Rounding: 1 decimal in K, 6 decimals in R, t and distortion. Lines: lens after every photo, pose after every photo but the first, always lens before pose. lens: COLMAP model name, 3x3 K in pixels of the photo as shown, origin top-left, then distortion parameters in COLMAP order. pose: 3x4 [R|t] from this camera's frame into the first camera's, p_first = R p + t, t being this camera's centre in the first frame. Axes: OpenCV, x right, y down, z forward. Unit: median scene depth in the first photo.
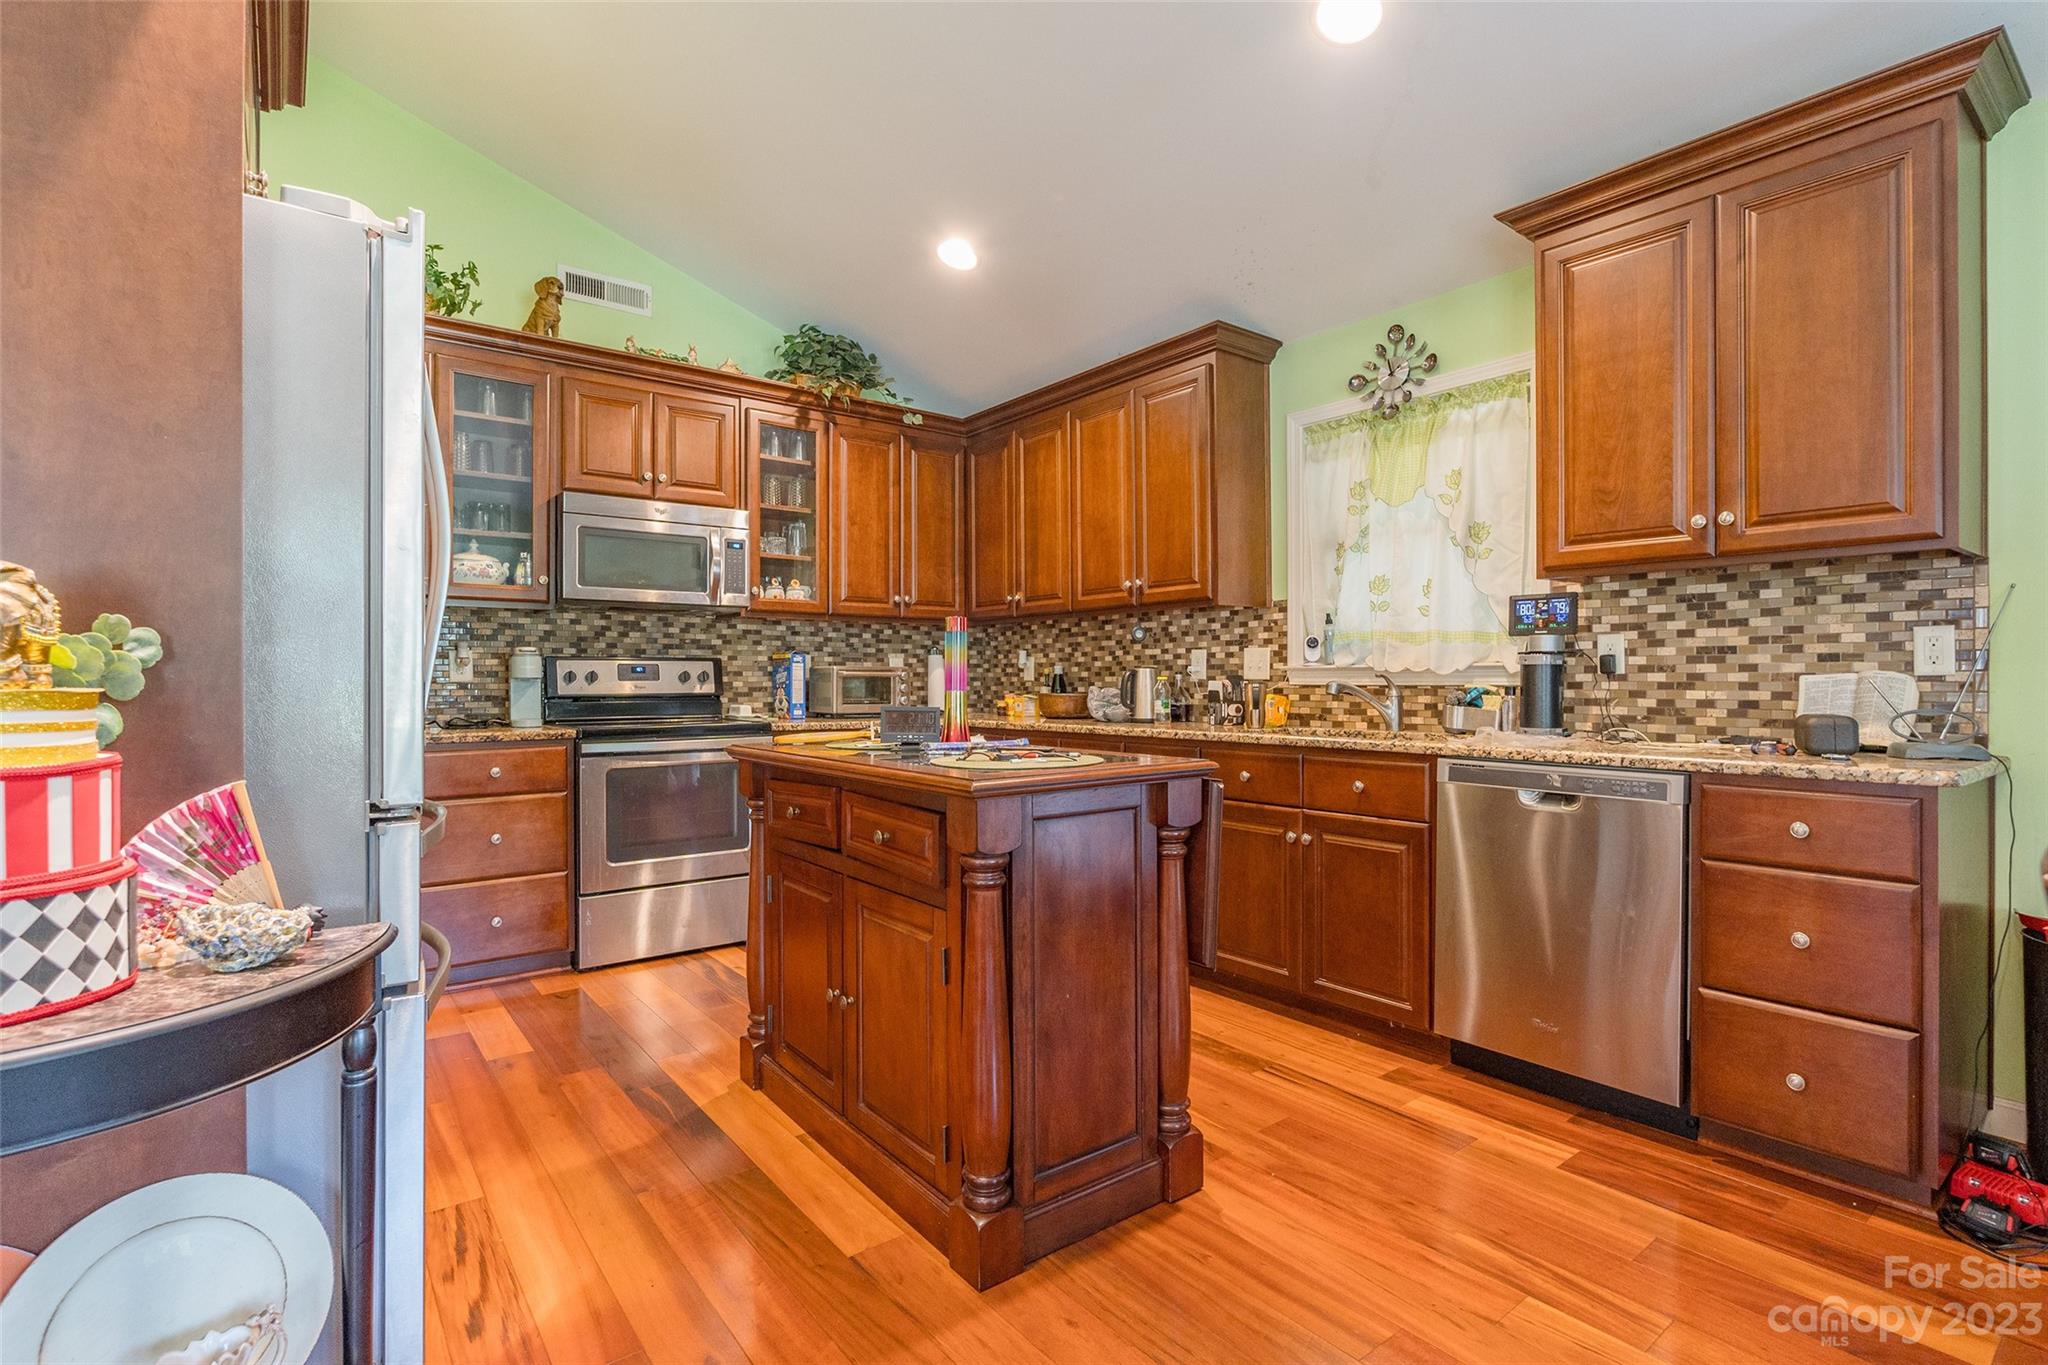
lens RADIAL K [[965.7, 0, 1024.7], [0, 965.7, 678.4], [0, 0, 1]] dist [-0.012582, 0.000146]
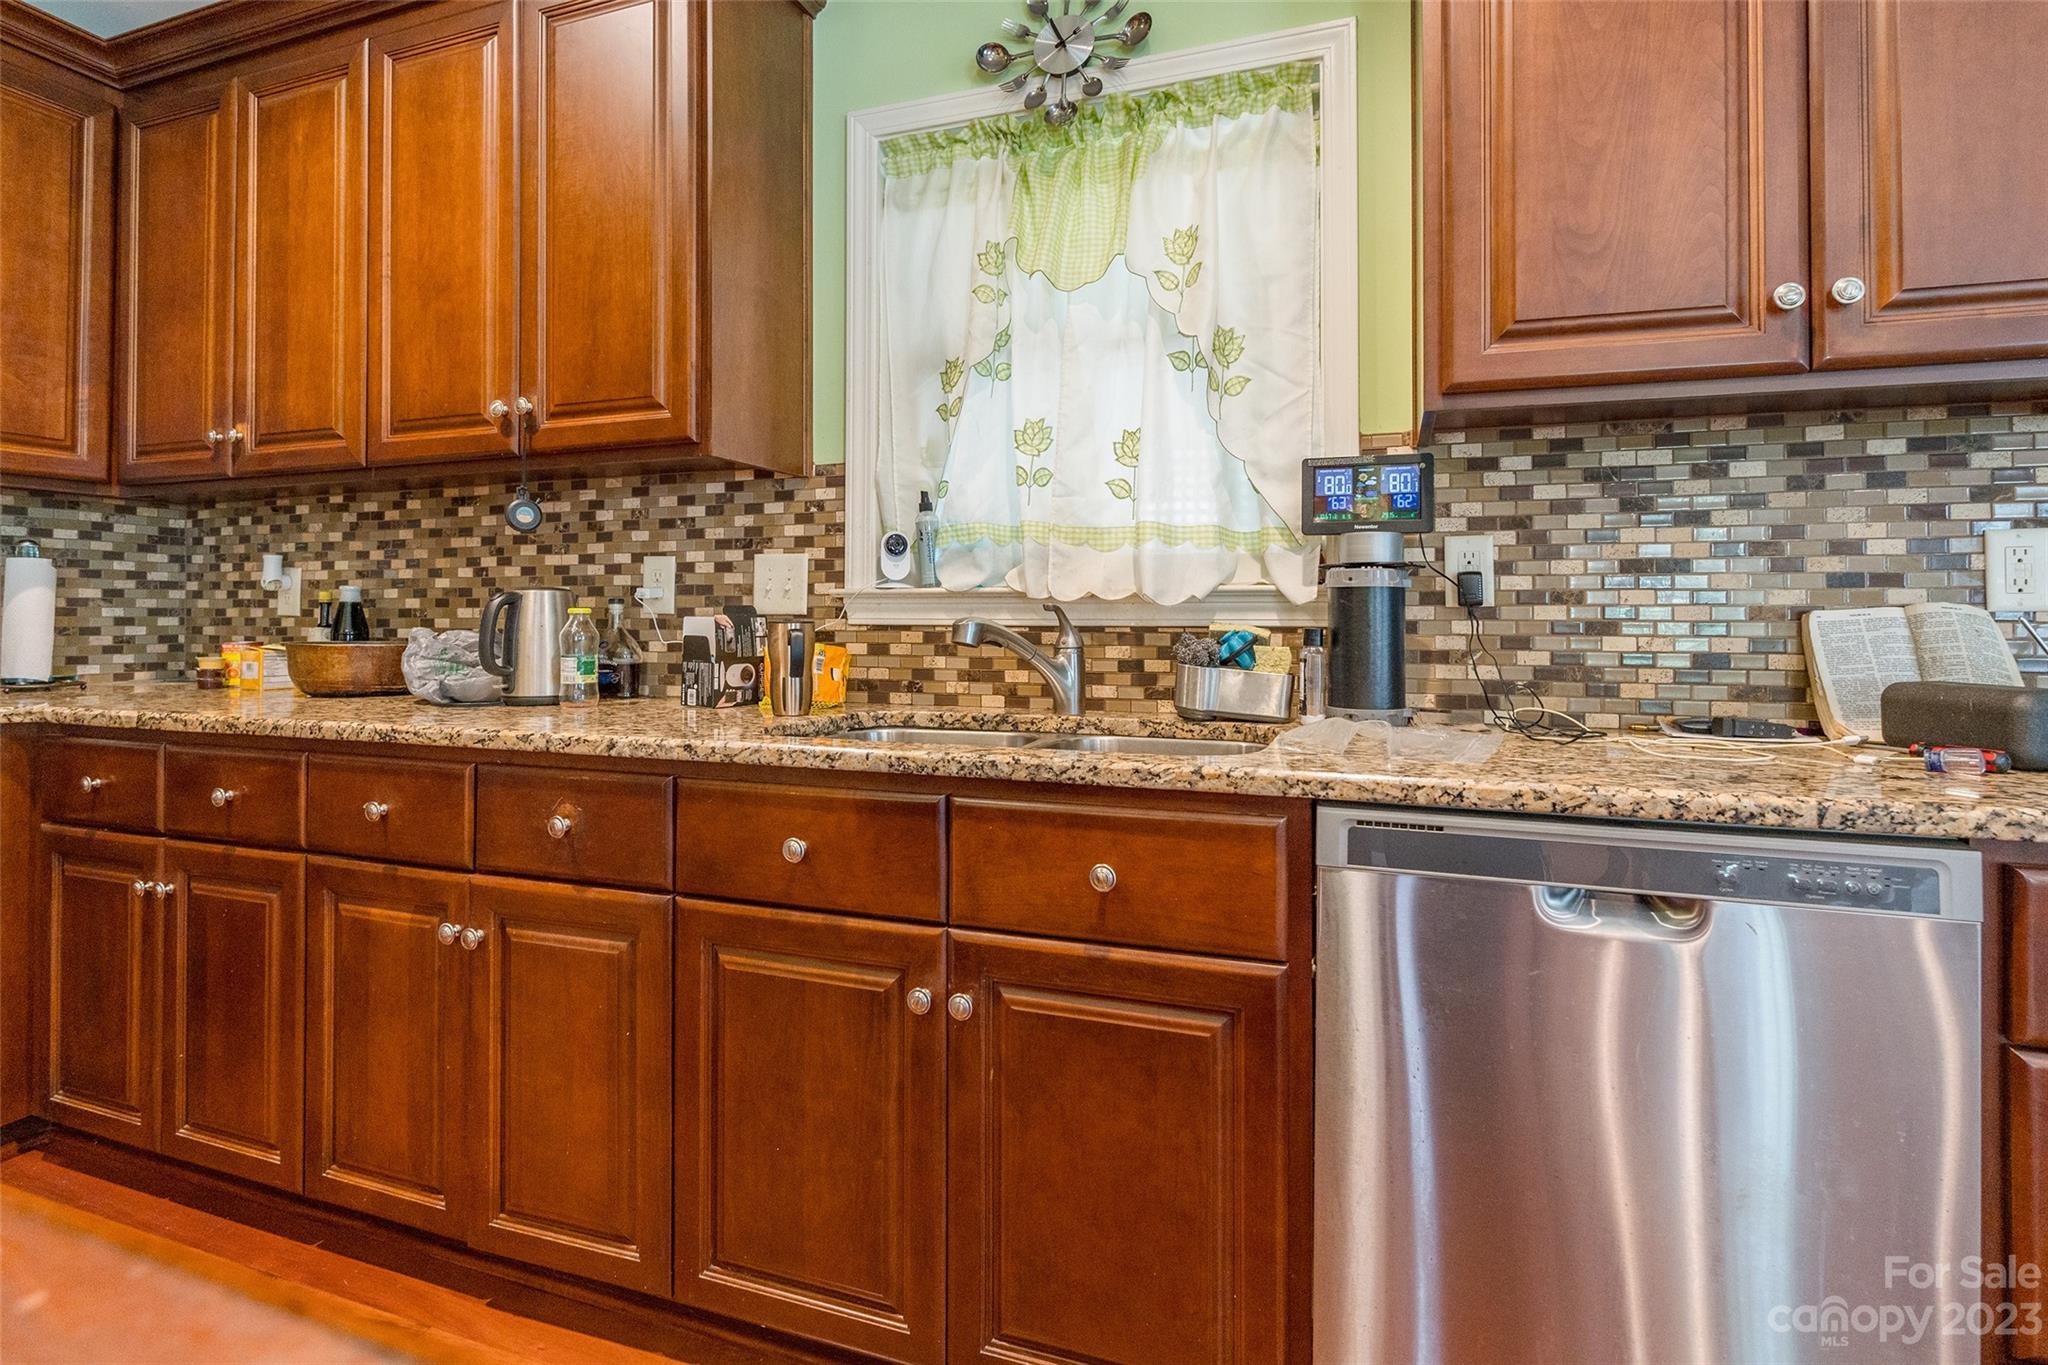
lens RADIAL K [[956.9, 0, 1076.8], [0, 956.9, 605.5], [0, 0, 1]] dist [-0.009046, -0.000178]
pose [[0.818276, 0.010690, 0.574726, 0.079829], [-0.004560, 0.999916, -0.012106, 0.001826], [-0.574807, 0.007285, 0.818256, 0.519743]]
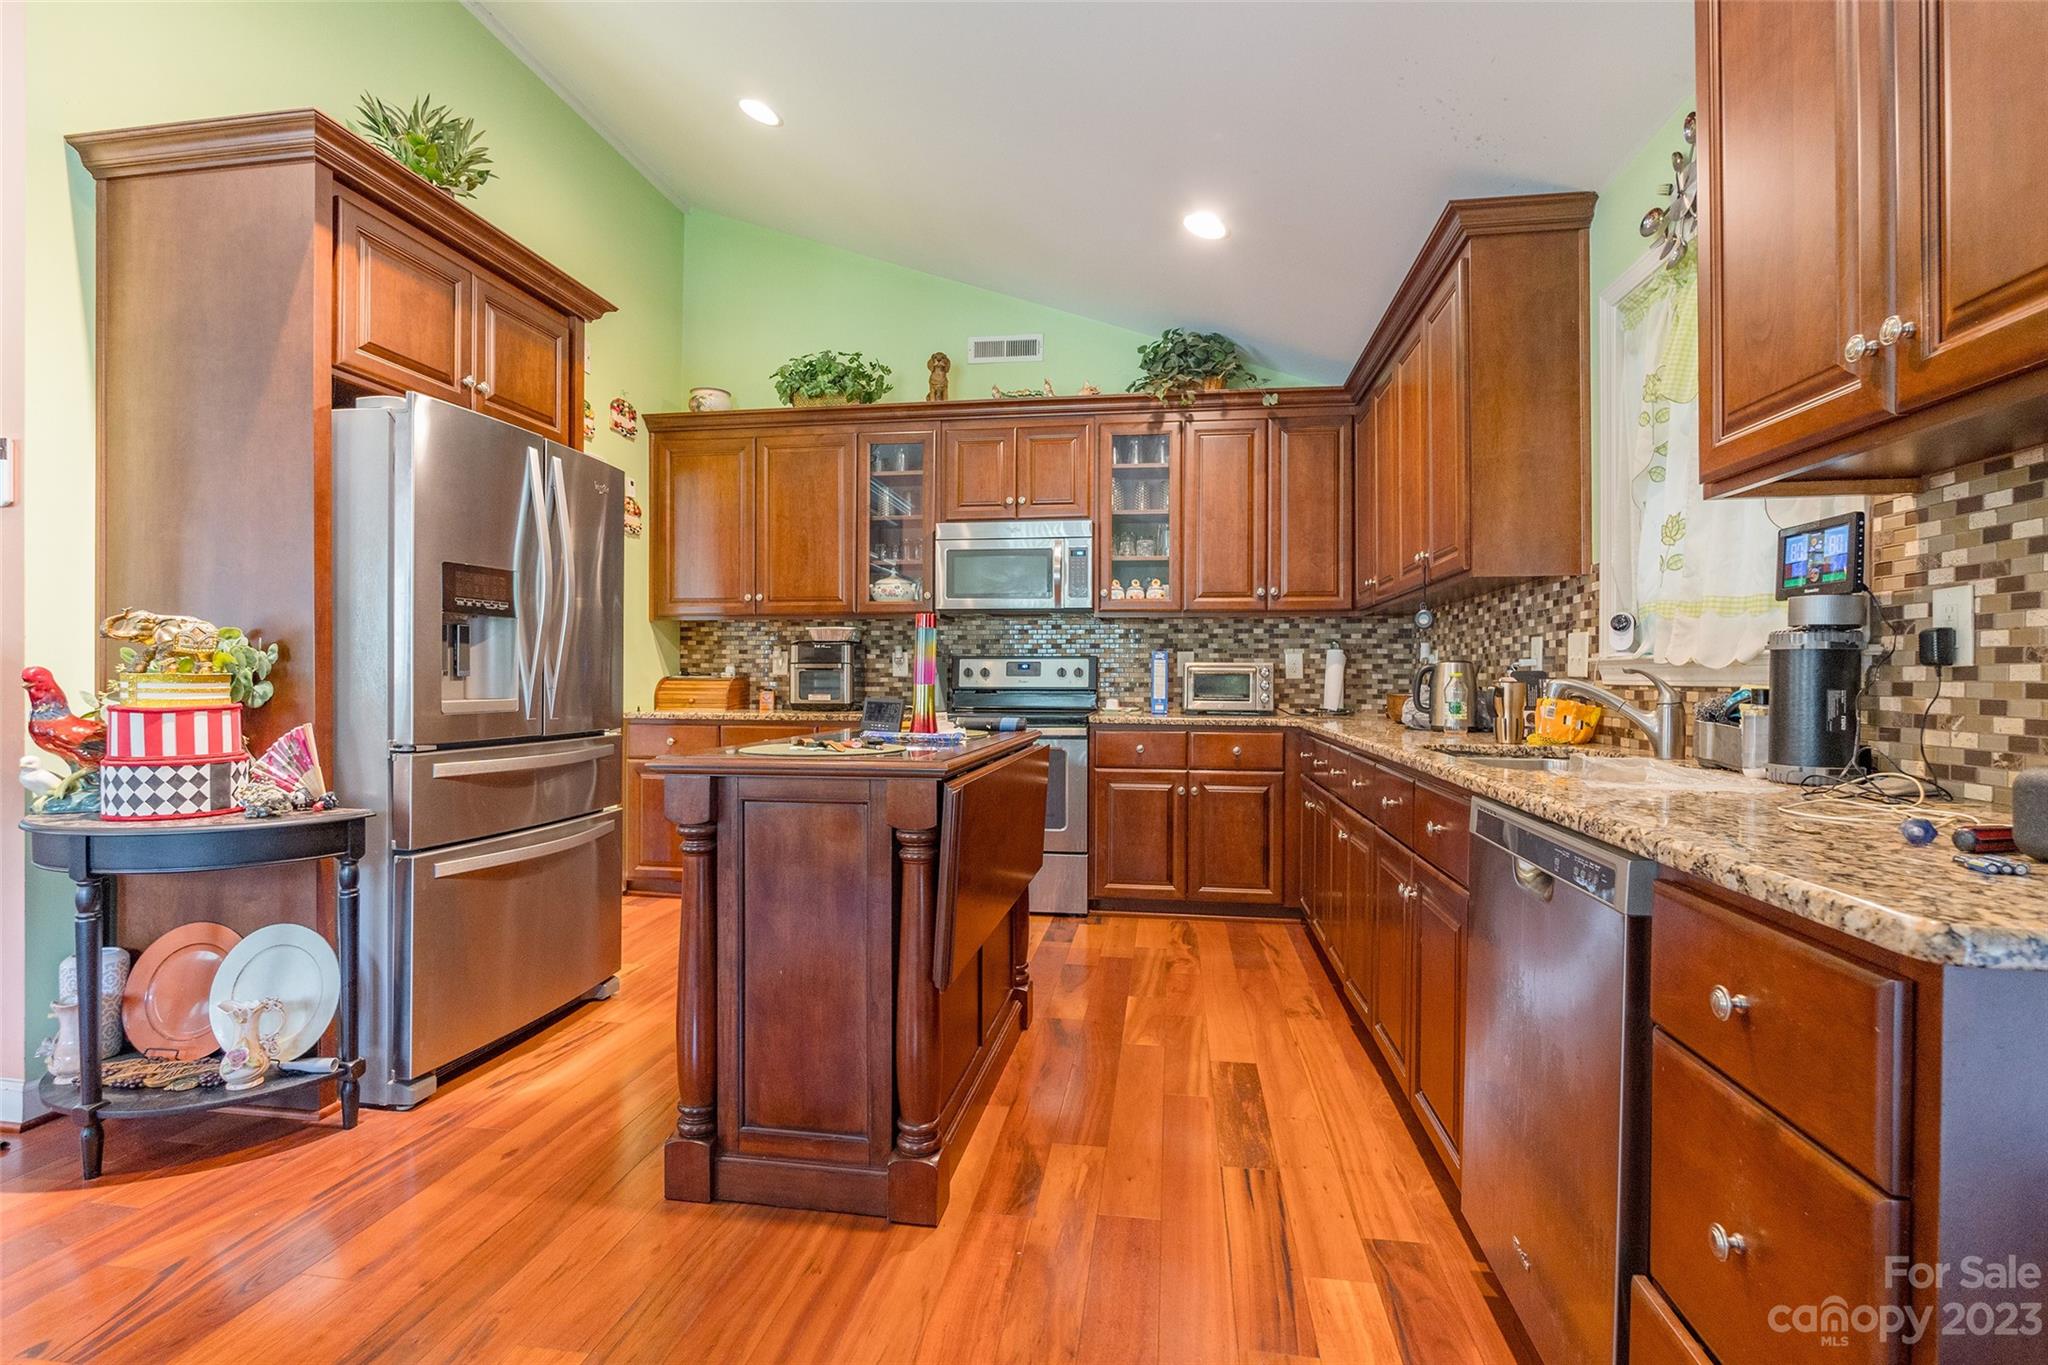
lens RADIAL K [[931.9, 0, 991.6], [0, 931.9, 677.7], [0, 0, 1]] dist [-0.013796, -0.000170]
pose [[0.687154, 0.005132, -0.726493, 0.471327], [-0.004277, 0.999986, 0.003018, 0.001453], [0.726499, 0.001033, 0.687167, 0.234686]]
